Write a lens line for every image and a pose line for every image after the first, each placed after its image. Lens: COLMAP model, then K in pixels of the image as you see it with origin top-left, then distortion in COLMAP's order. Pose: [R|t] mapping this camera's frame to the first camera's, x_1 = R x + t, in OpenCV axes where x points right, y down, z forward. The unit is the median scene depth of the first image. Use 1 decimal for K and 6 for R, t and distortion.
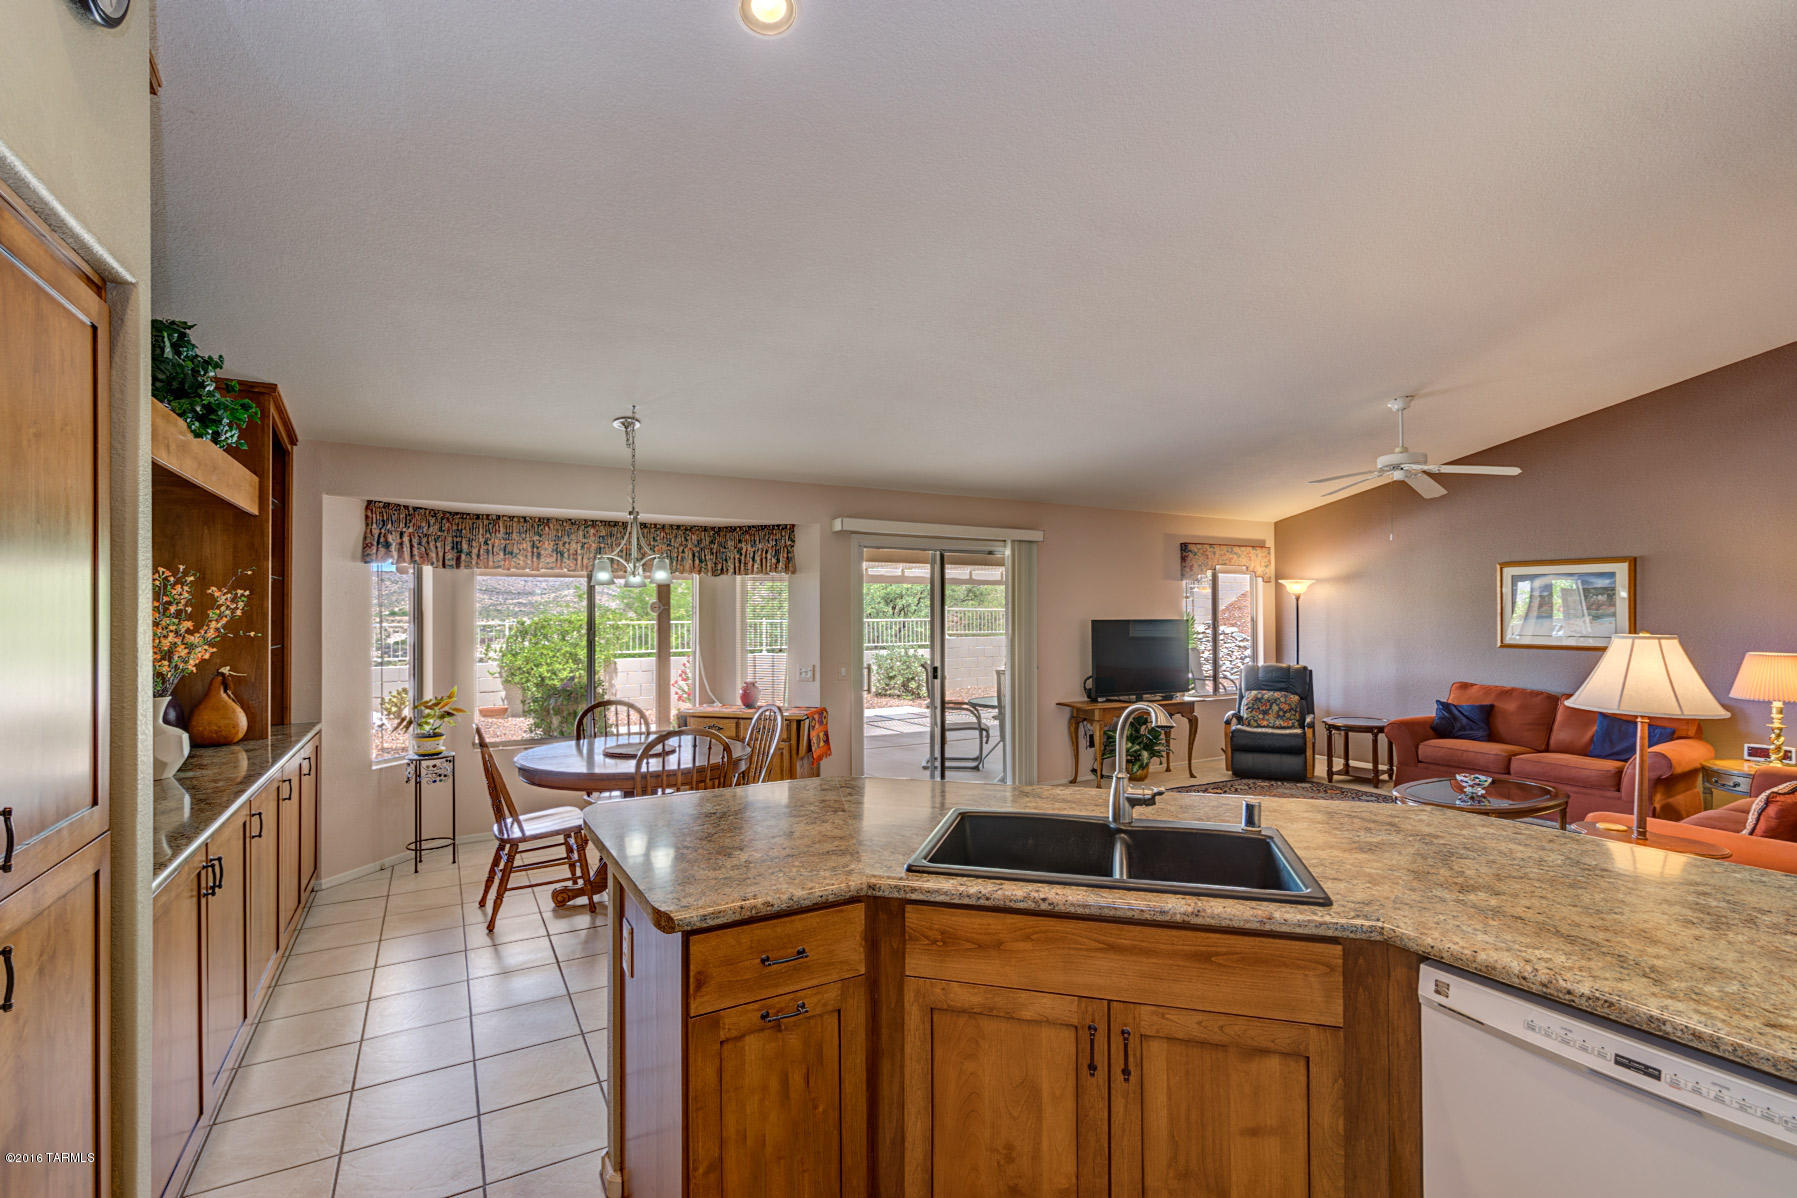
lens RADIAL K [[811.7, 0, 890.3], [0, 811.7, 603.7], [0, 0, 1]] dist [-0.000425, 0.000407]
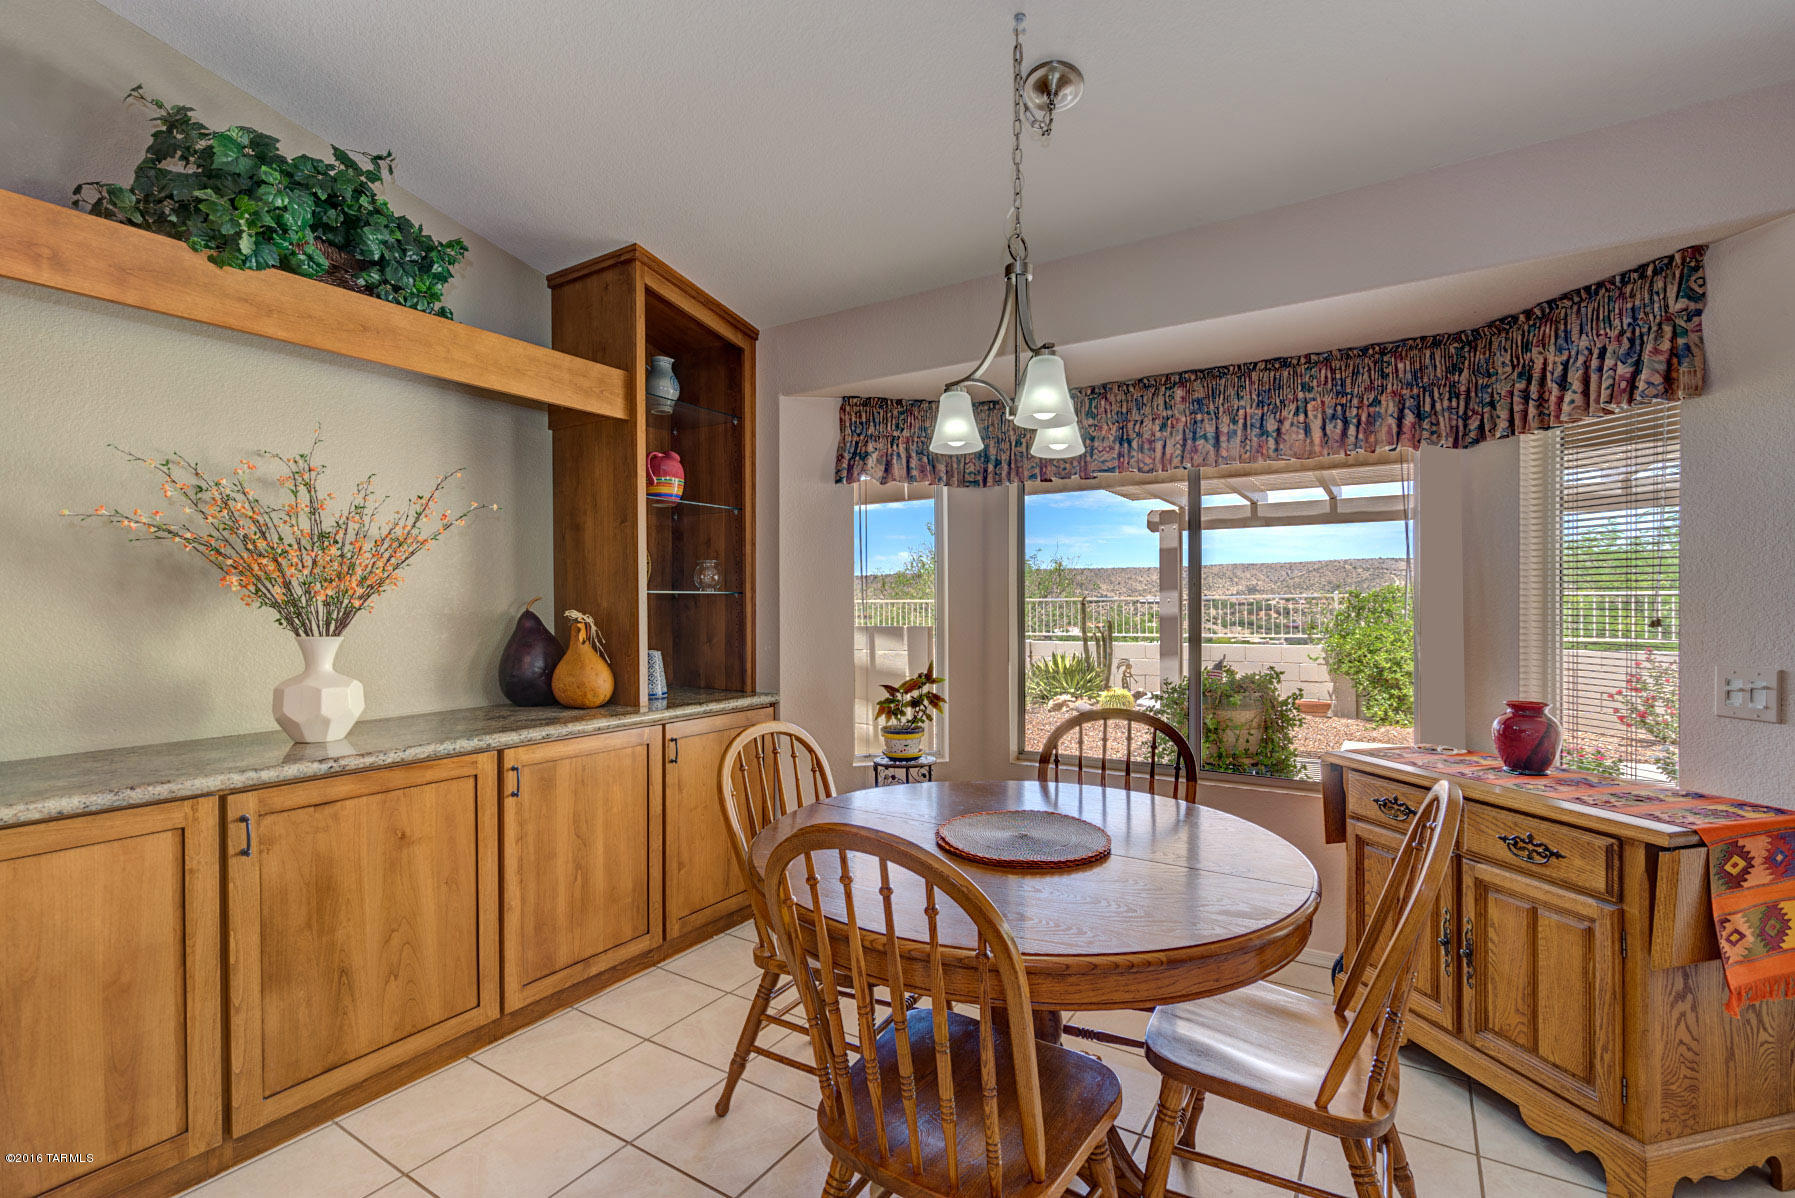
lens RADIAL K [[810.8, 0, 904.5], [0, 810.8, 590.2], [0, 0, 1]] dist [-0.000425, 0.000407]
pose [[0.480369, -0.014240, -0.876951, 0.013971], [0.015118, 0.999854, -0.007955, 0.038018], [0.876936, -0.009437, 0.480514, 0.511277]]
